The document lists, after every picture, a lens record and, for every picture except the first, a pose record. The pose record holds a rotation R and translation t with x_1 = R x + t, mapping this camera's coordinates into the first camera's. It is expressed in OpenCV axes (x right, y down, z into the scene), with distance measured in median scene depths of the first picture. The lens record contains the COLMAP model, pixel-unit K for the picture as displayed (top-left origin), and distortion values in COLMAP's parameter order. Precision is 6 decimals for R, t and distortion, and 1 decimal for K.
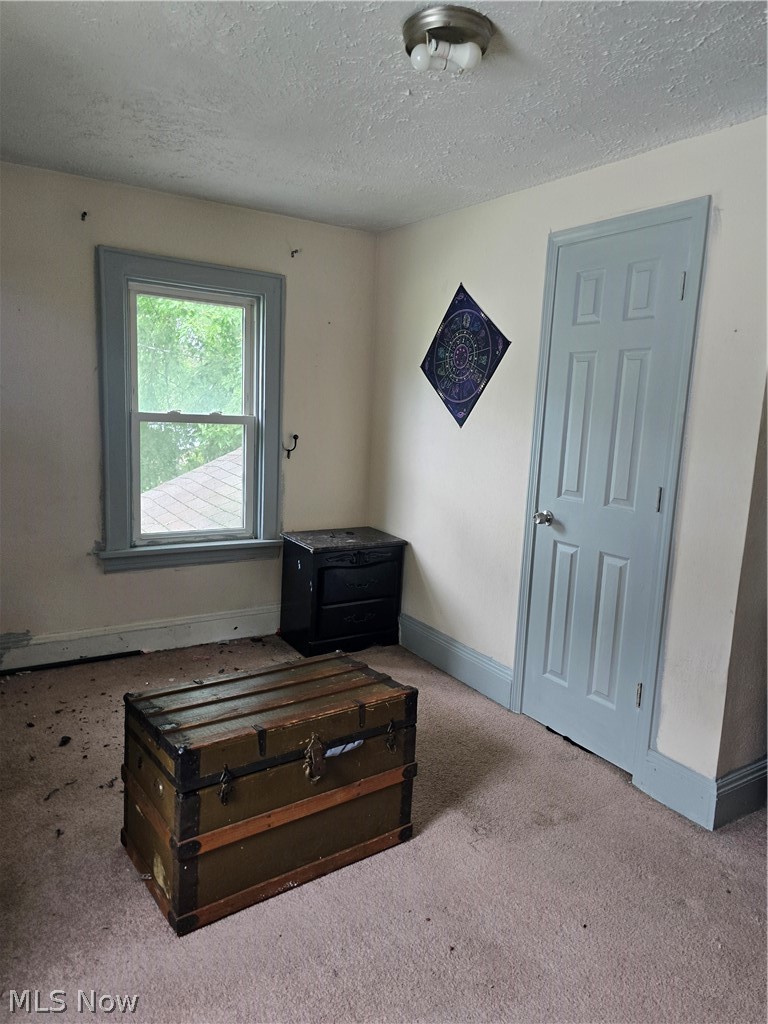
lens RADIAL K [[691.0, 0, 392.4], [0, 691.0, 512.5], [0, 0, 1]] dist [0.064729, -0.066674]
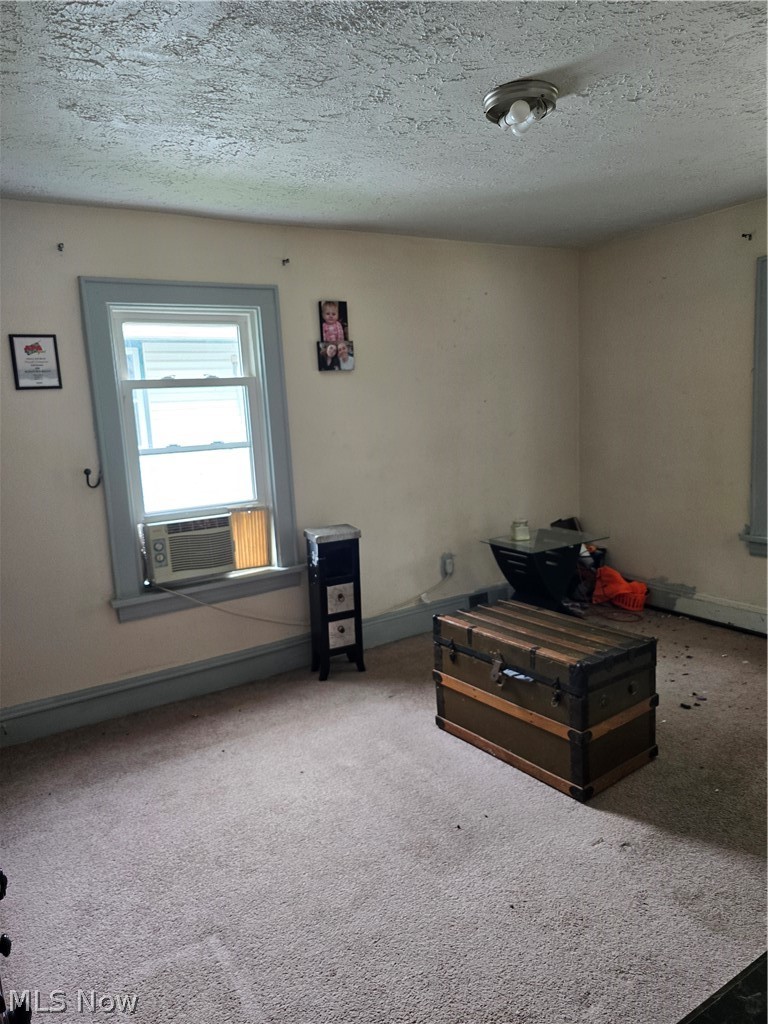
lens RADIAL K [[691.0, 0, 392.4], [0, 691.0, 512.5], [0, 0, 1]] dist [0.064729, -0.066674]
pose [[0.009301, 0.109479, -0.993946, 1.092221], [-0.095902, 0.989504, 0.108093, -0.071418], [0.995347, 0.094316, 0.019703, 0.665290]]
